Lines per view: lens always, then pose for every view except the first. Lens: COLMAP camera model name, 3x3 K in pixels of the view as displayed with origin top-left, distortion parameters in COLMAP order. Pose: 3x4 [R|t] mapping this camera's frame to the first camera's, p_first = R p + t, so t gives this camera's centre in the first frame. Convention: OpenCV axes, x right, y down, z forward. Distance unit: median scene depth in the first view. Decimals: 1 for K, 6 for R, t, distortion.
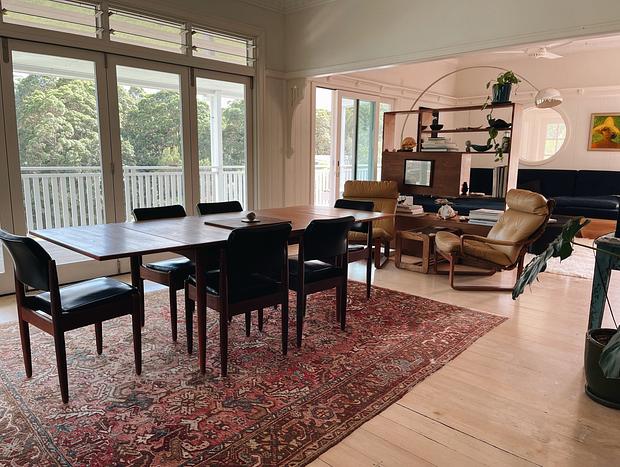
lens RADIAL K [[477.2, 0, 296.5], [0, 477.2, 252.5], [0, 0, 1]] dist [0.002528, -0.005532]
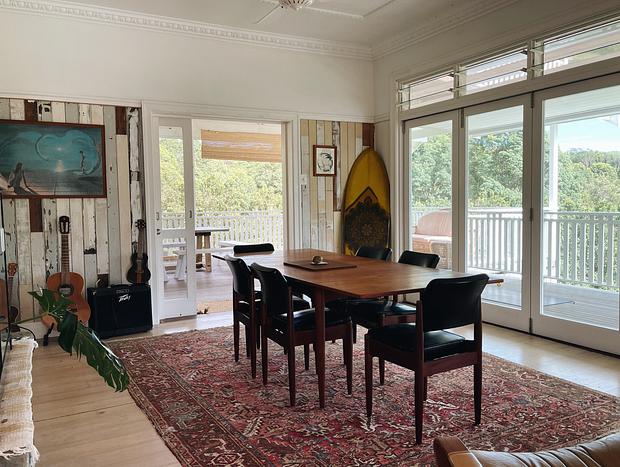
lens RADIAL K [[524.7, 0, 312.7], [0, 524.7, 220.7], [0, 0, 1]] dist [0.074991, 0.002282]
pose [[-0.307412, 0.048866, -0.950321, 1.051585], [-0.156949, 0.982399, 0.101286, -0.291867], [0.938544, 0.180288, -0.294332, 1.334252]]
